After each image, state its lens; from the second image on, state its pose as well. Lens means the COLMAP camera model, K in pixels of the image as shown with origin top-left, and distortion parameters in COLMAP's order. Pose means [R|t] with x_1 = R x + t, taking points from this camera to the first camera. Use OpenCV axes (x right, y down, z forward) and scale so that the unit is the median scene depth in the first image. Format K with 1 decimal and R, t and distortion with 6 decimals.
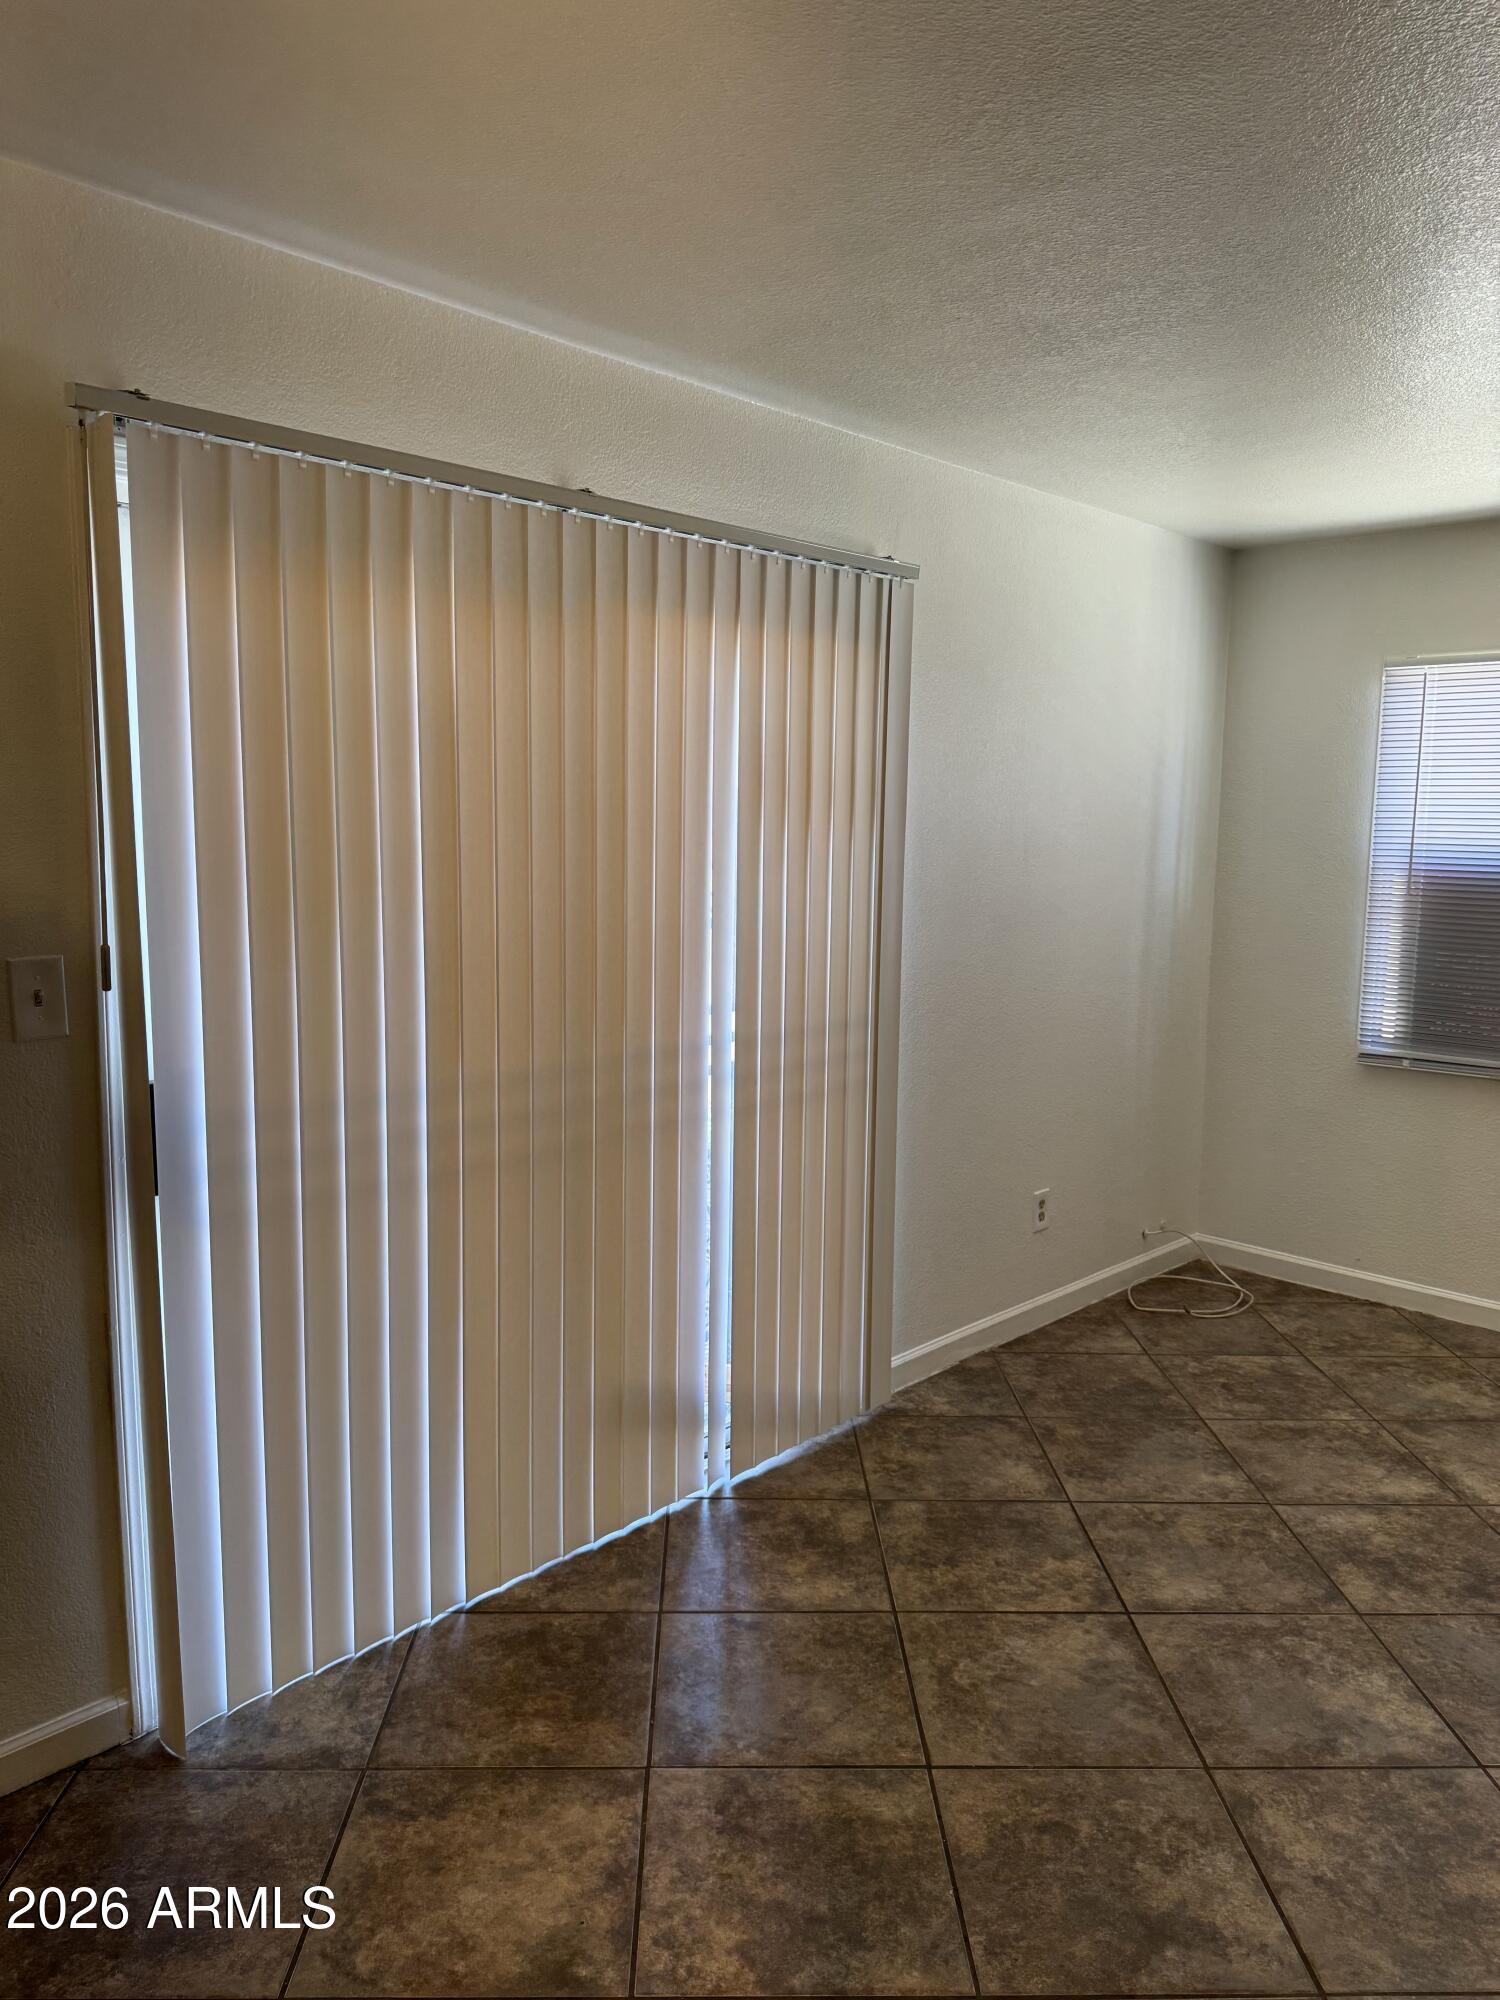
lens RADIAL K [[1441.0, 0, 742.8], [0, 1441.0, 1000.6], [0, 0, 1]] dist [0.042580, -0.010006]
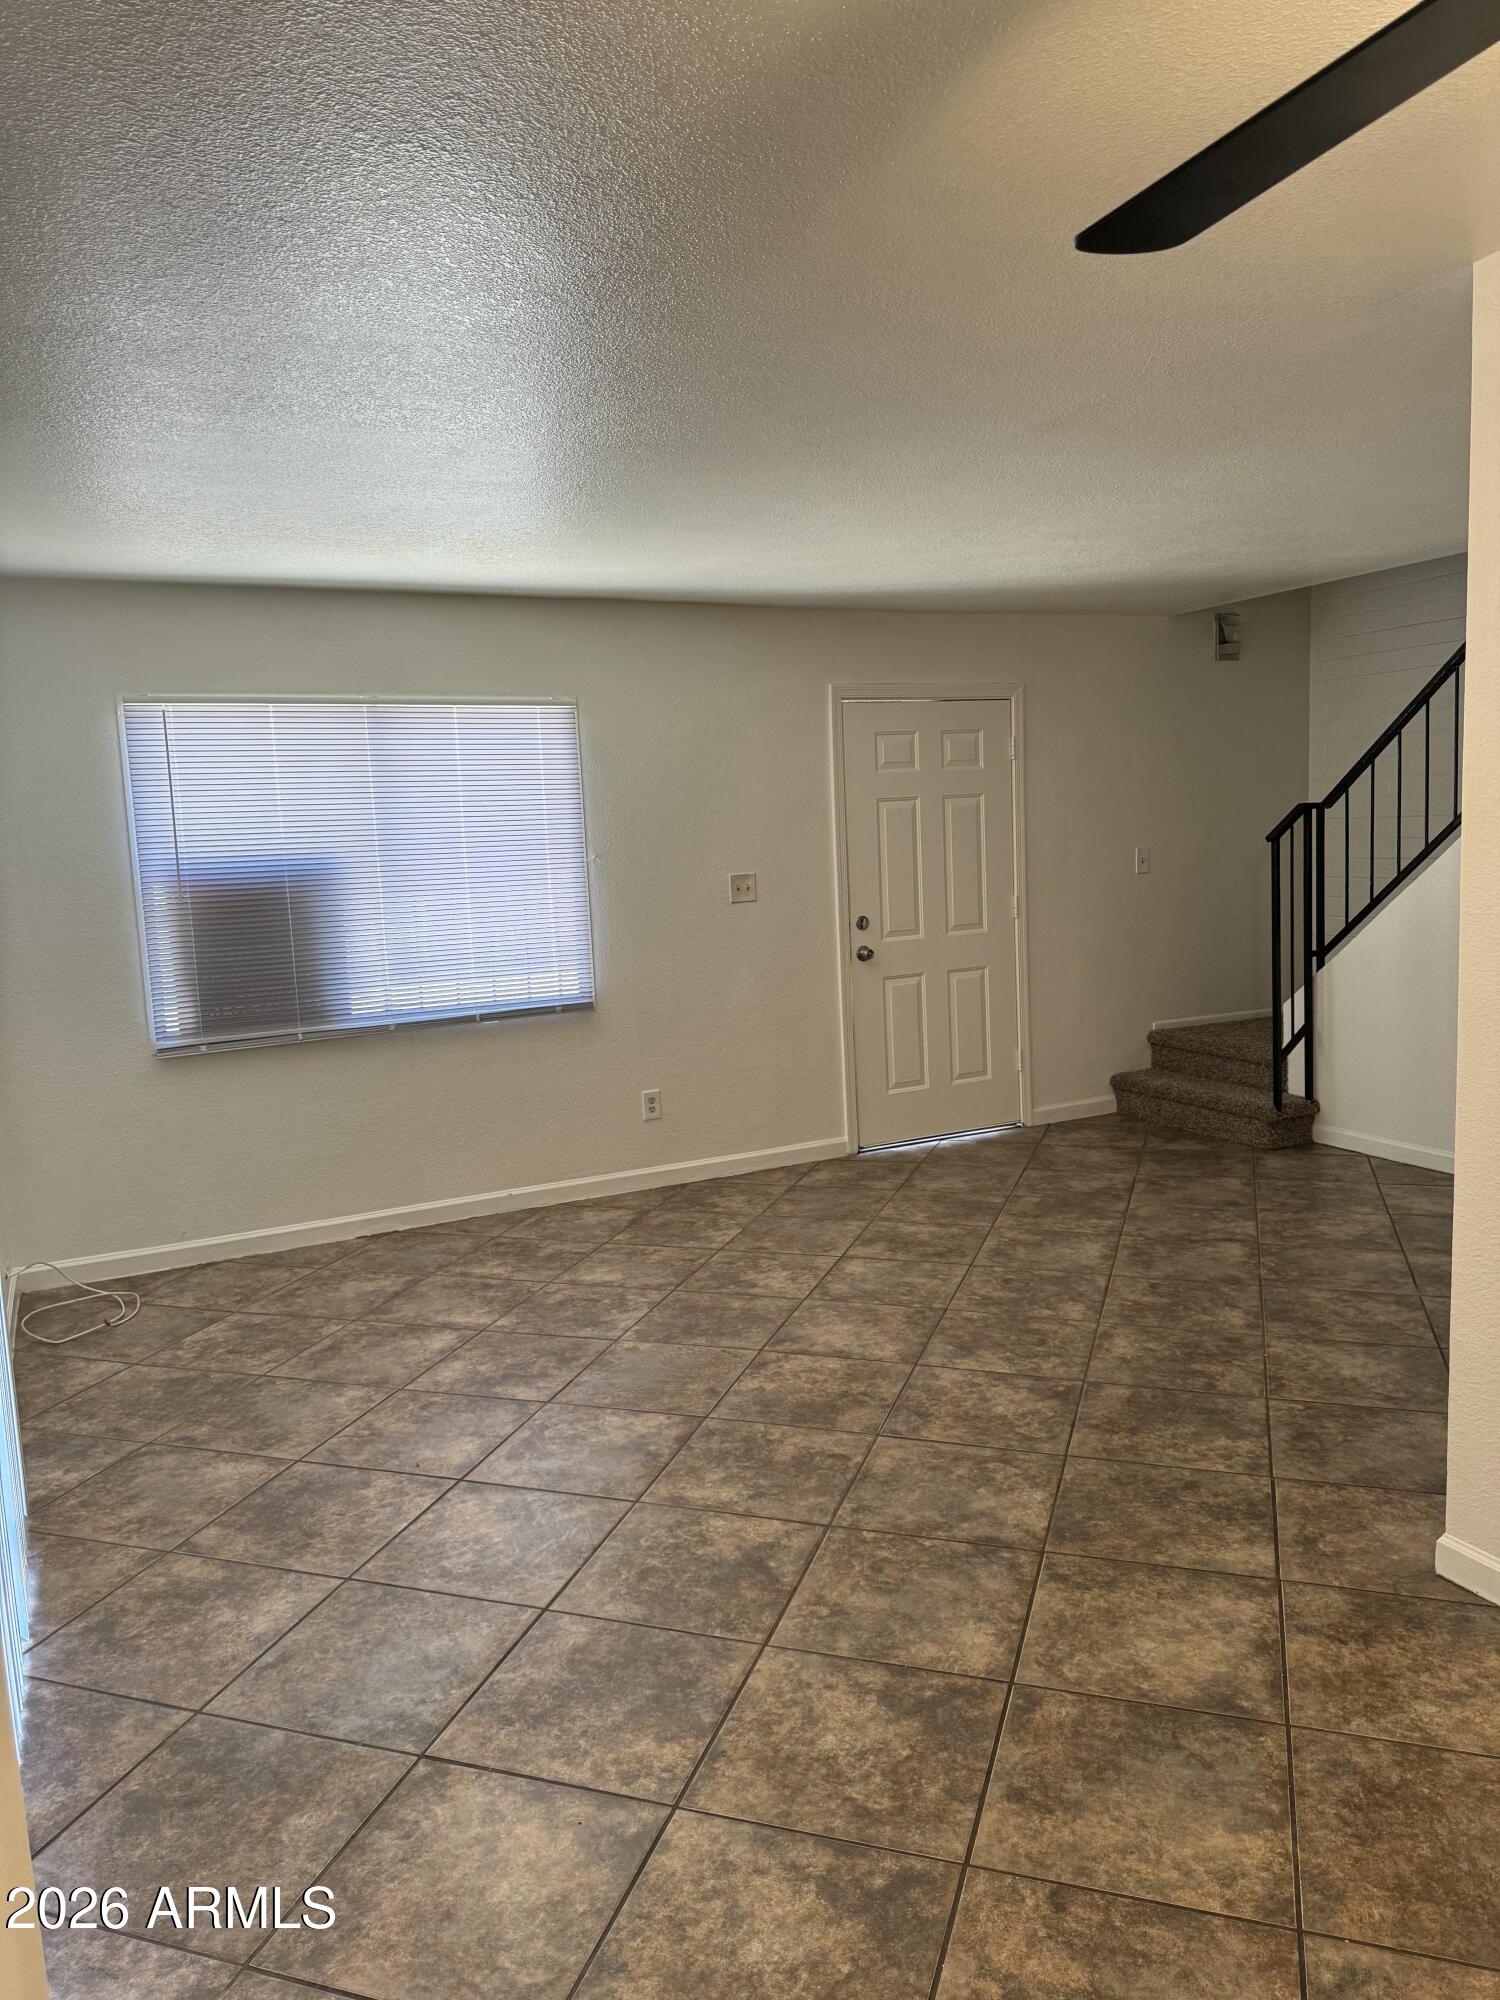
lens RADIAL K [[1441.0, 0, 739.4], [0, 1441.0, 998.7], [0, 0, 1]] dist [0.042580, -0.010006]
pose [[0.349202, -0.145622, 0.925663, -0.549142], [0.172372, 0.980976, 0.089297, -0.030077], [-0.921057, 0.128376, 0.367660, 0.225295]]
